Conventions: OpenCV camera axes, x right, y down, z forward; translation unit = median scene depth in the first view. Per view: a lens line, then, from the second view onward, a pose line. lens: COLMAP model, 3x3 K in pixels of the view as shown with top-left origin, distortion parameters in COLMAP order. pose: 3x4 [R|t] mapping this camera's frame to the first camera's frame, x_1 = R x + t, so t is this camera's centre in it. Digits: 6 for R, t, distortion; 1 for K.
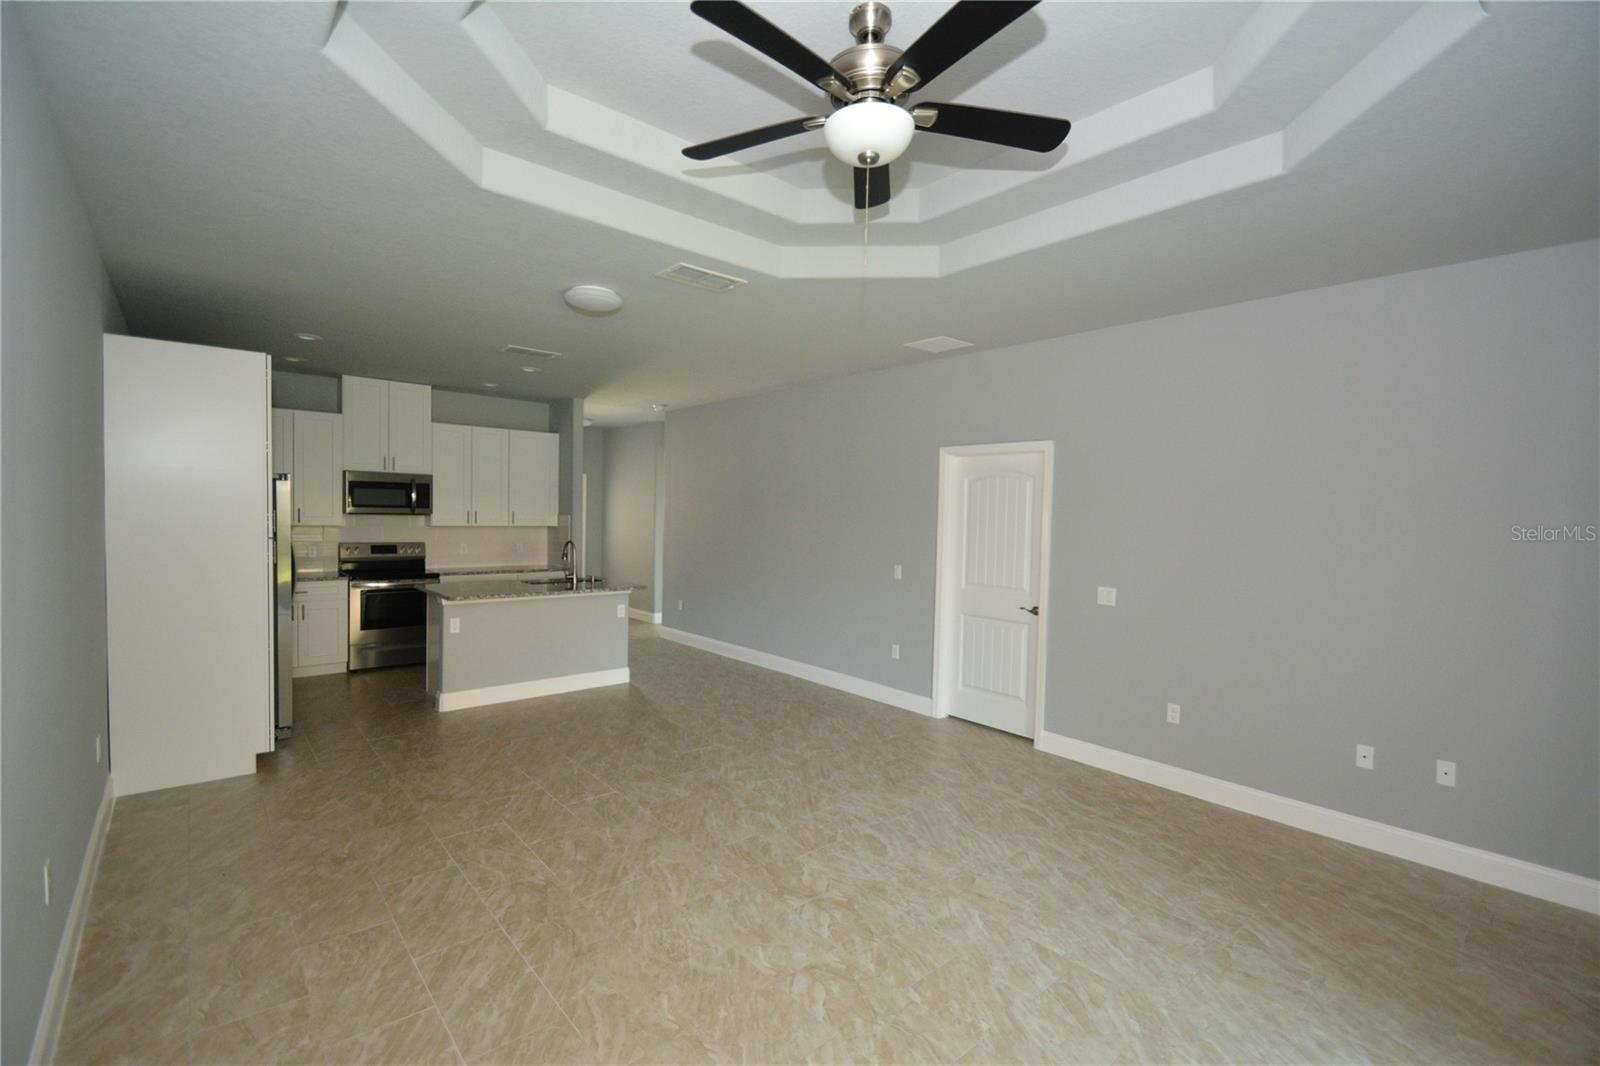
lens RADIAL K [[699.4, 0, 803.1], [0, 699.4, 536.0], [0, 0, 1]] dist [0.022576, -0.023052]
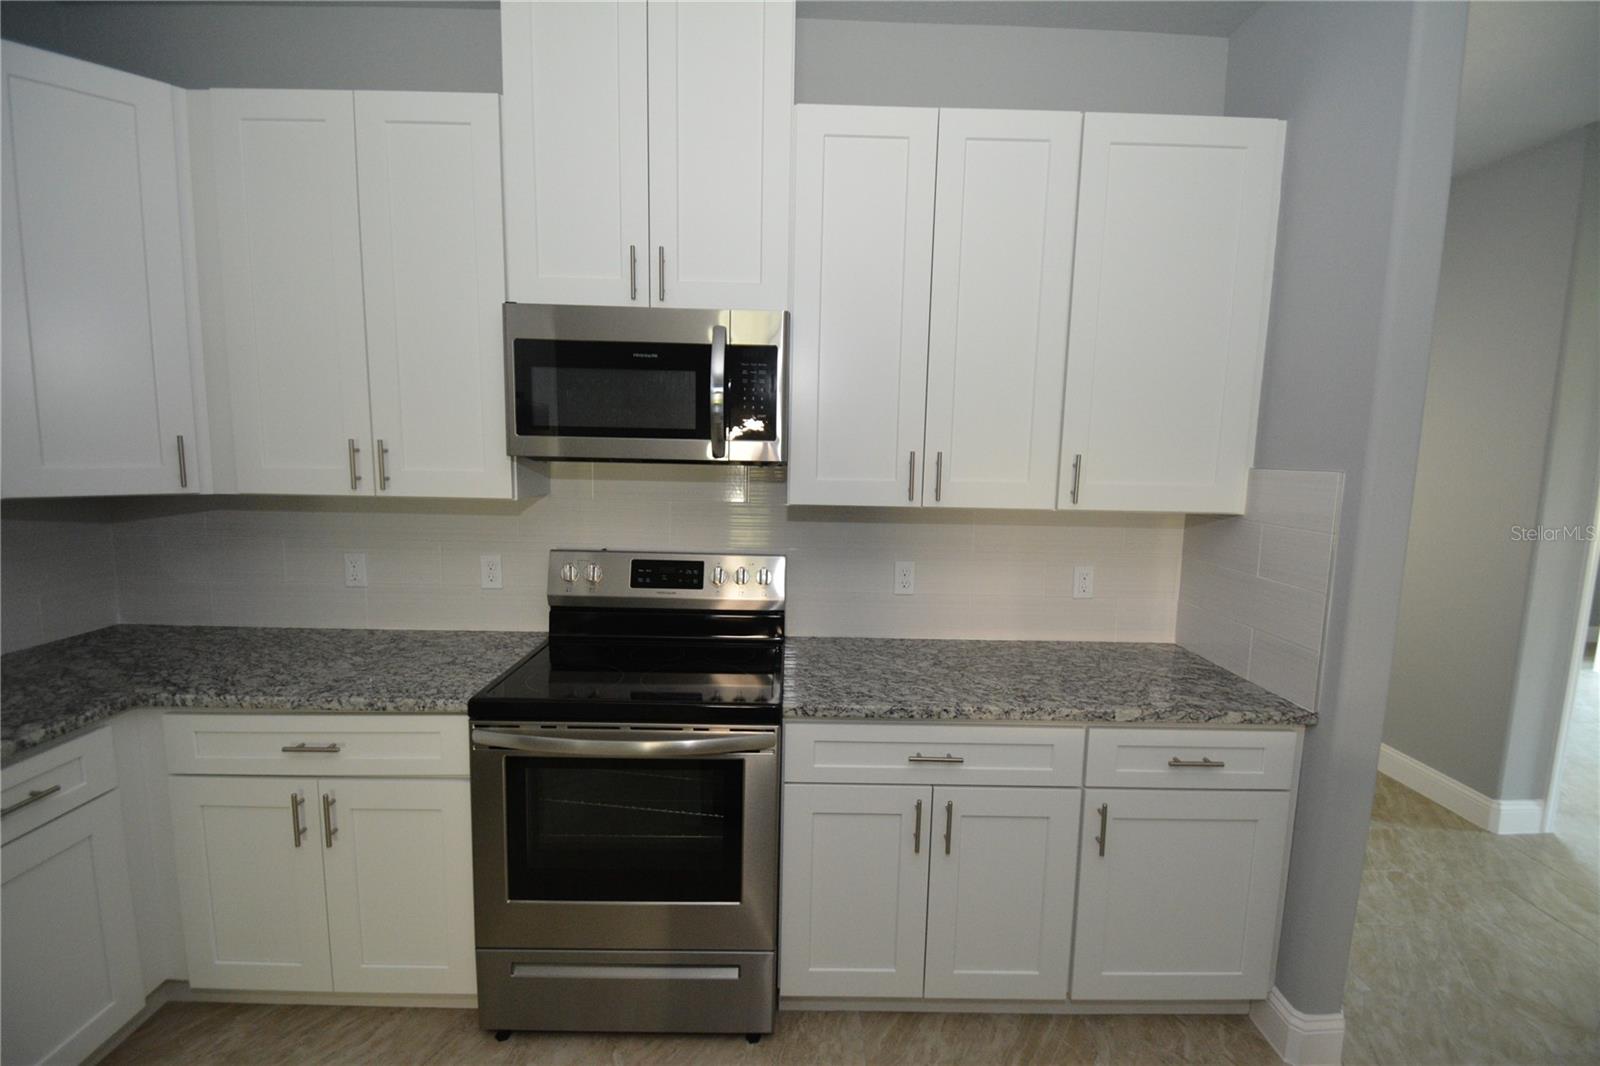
lens RADIAL K [[757.9, 0, 809.9], [0, 757.9, 527.2], [0, 0, 1]] dist [0.027324, -0.021826]
pose [[0.767071, 0.077370, -0.636880, -0.542399], [-0.027218, 0.995732, 0.088182, -0.052494], [0.640985, -0.050308, 0.765903, 1.267252]]
